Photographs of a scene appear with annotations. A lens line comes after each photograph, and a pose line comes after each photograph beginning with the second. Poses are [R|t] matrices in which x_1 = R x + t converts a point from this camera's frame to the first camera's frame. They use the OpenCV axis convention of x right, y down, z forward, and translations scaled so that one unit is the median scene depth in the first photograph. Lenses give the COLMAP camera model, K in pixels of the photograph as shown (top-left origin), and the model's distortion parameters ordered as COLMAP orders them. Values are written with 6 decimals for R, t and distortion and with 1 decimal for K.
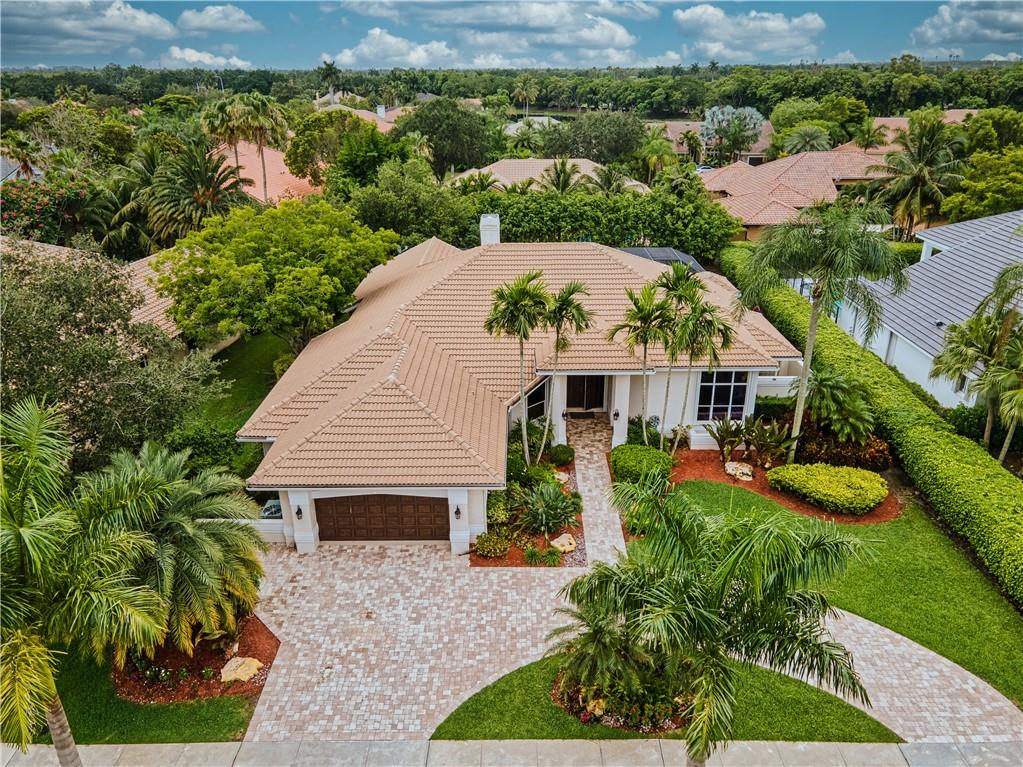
lens RADIAL K [[757.1, 0, 511.5], [0, 757.1, 383.5], [0, 0, 1]] dist [-0.006237, 0.086560]
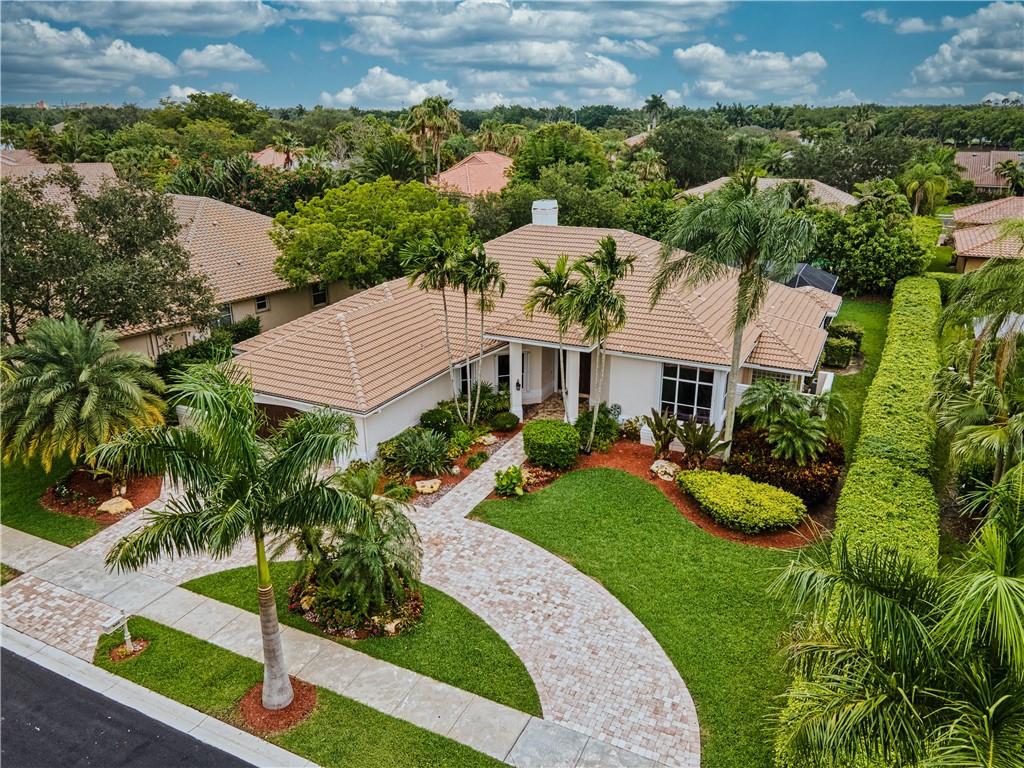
lens RADIAL K [[757.8, 0, 512.0], [0, 757.8, 384.0], [0, 0, 1]] dist [-0.006237, 0.086560]
pose [[0.896977, 0.155501, -0.413826, 0.484289], [-0.174442, 0.984634, -0.008116, 0.050653], [0.406205, 0.079468, 0.910320, 0.071748]]
